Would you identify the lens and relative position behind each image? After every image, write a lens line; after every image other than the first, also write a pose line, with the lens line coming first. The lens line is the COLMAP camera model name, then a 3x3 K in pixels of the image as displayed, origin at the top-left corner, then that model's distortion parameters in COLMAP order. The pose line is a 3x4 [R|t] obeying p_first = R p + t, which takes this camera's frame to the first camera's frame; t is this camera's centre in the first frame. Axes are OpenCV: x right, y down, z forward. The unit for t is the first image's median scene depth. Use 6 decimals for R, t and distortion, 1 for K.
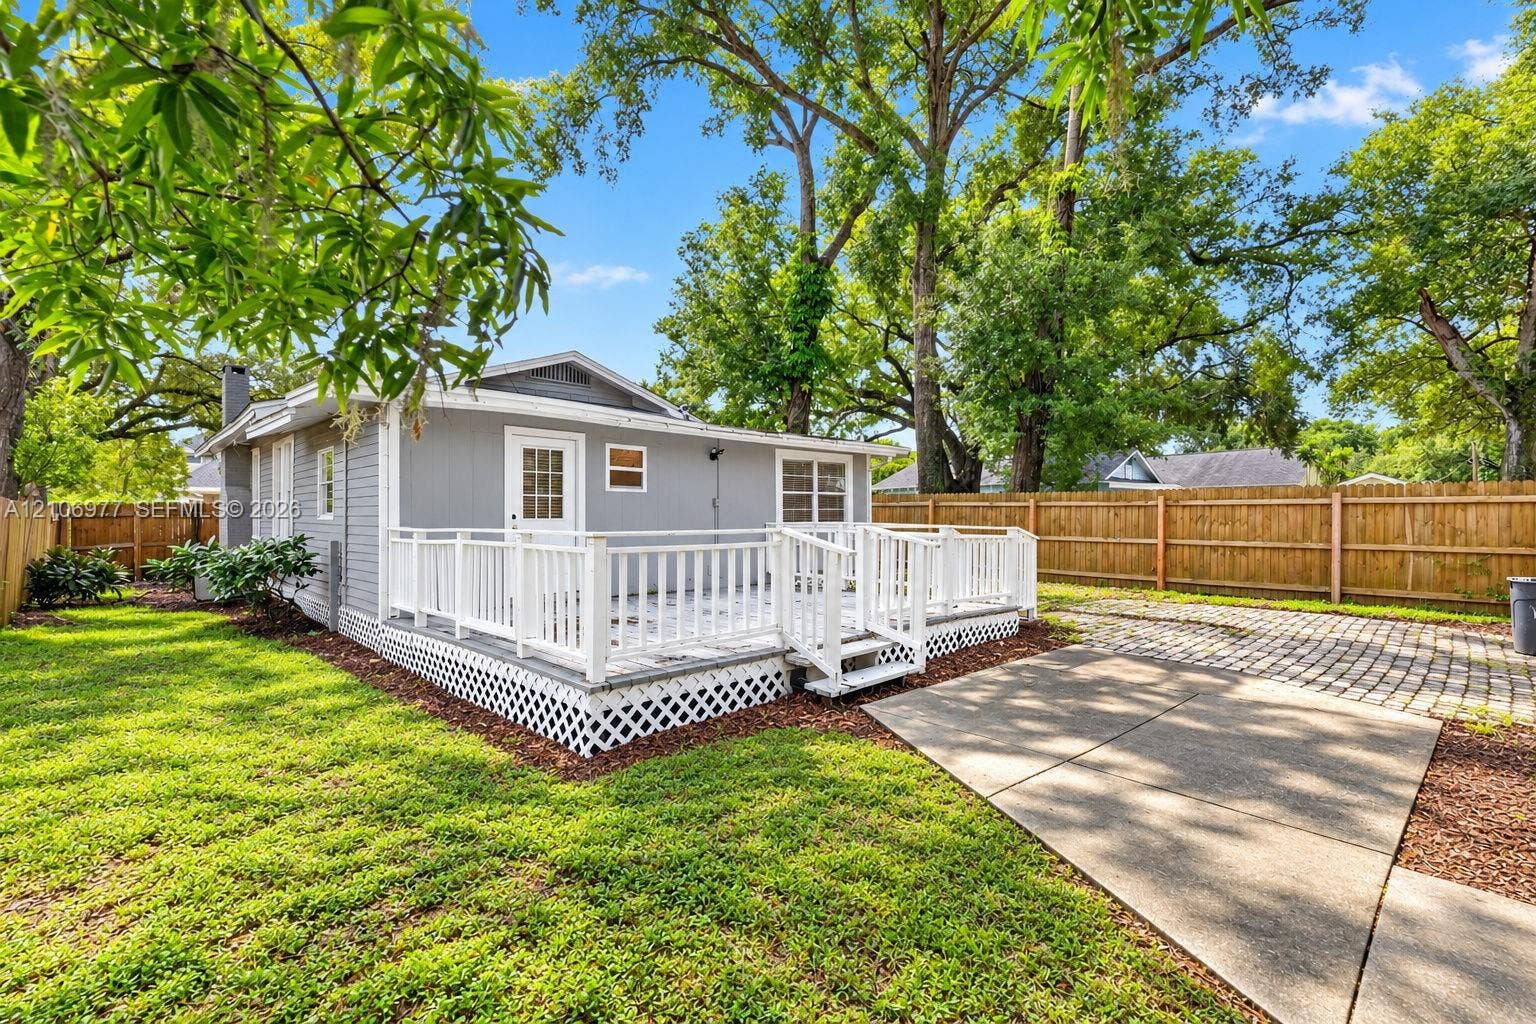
lens RADIAL K [[673.3, 0, 768.1], [0, 673.3, 520.6], [0, 0, 1]] dist [0.005519, 0.000359]
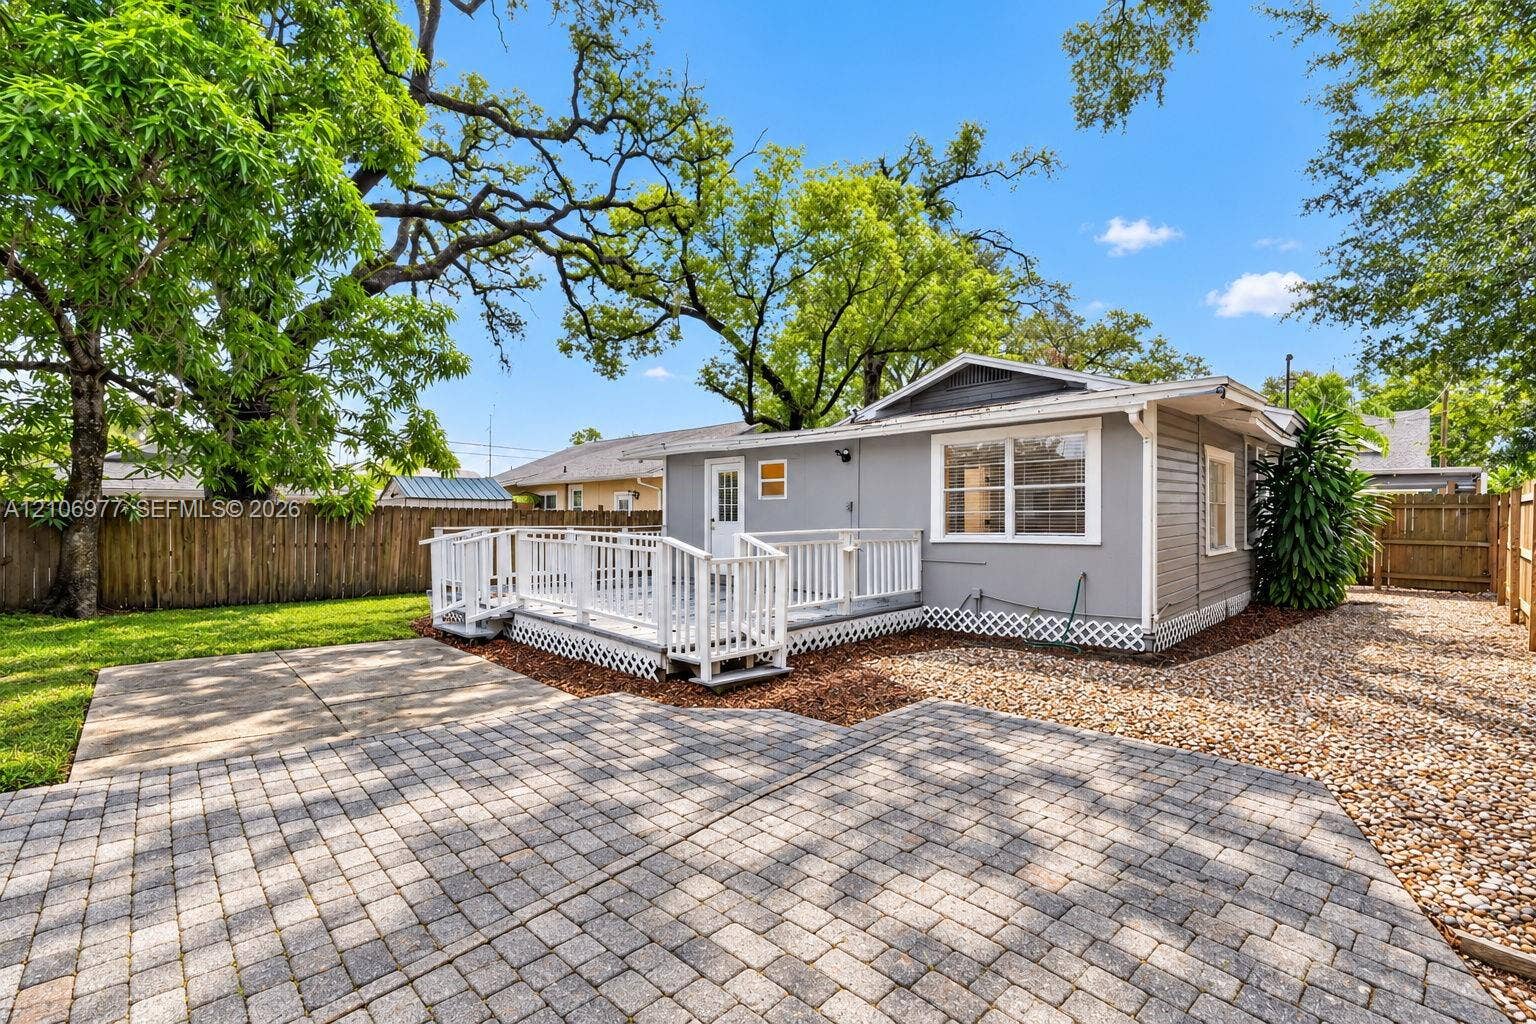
lens RADIAL K [[673.3, 0, 767.5], [0, 673.3, 508.3], [0, 0, 1]] dist [0.005519, 0.000359]
pose [[-0.048919, -0.005048, -0.998790, 1.005618], [-0.004335, 0.999979, -0.004842, -0.023363], [0.998793, 0.004093, -0.048940, 1.094006]]
